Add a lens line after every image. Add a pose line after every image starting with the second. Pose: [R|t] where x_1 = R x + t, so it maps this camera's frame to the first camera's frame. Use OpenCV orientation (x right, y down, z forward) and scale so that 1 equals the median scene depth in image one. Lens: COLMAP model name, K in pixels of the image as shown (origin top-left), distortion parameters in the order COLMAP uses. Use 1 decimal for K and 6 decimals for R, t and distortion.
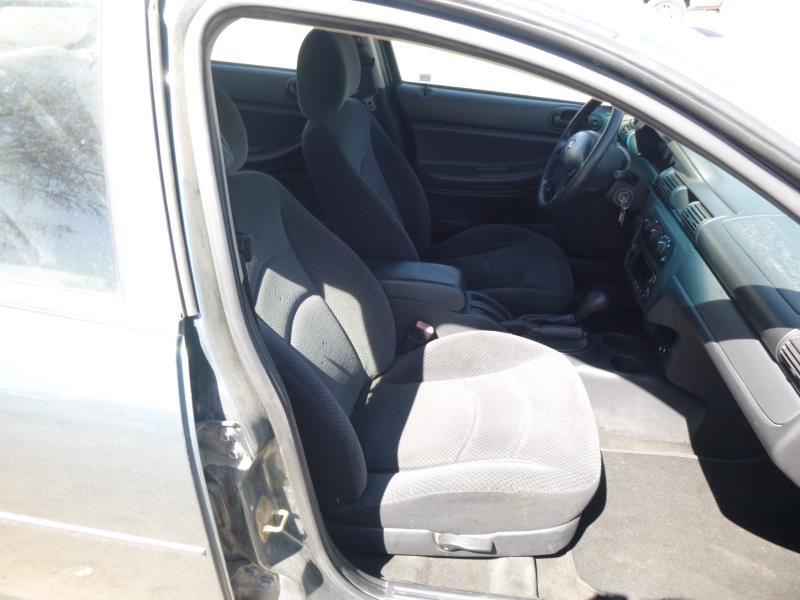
lens RADIAL K [[621.3, 0, 400.0], [0, 621.3, 300.0], [0, 0, 1]] dist [-0.006620, -0.003691]
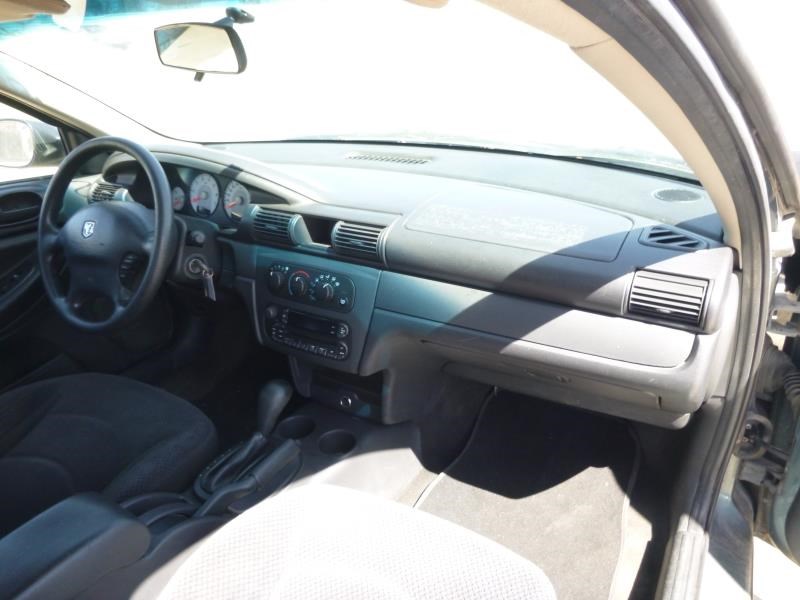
lens RADIAL K [[621.3, 0, 400.0], [0, 621.3, 300.0], [0, 0, 1]] dist [-0.006620, -0.003691]
pose [[0.400956, -0.431447, 0.808138, -0.186897], [0.503230, 0.840869, 0.199245, -0.188941], [-0.765502, 0.326791, 0.554269, 0.503183]]
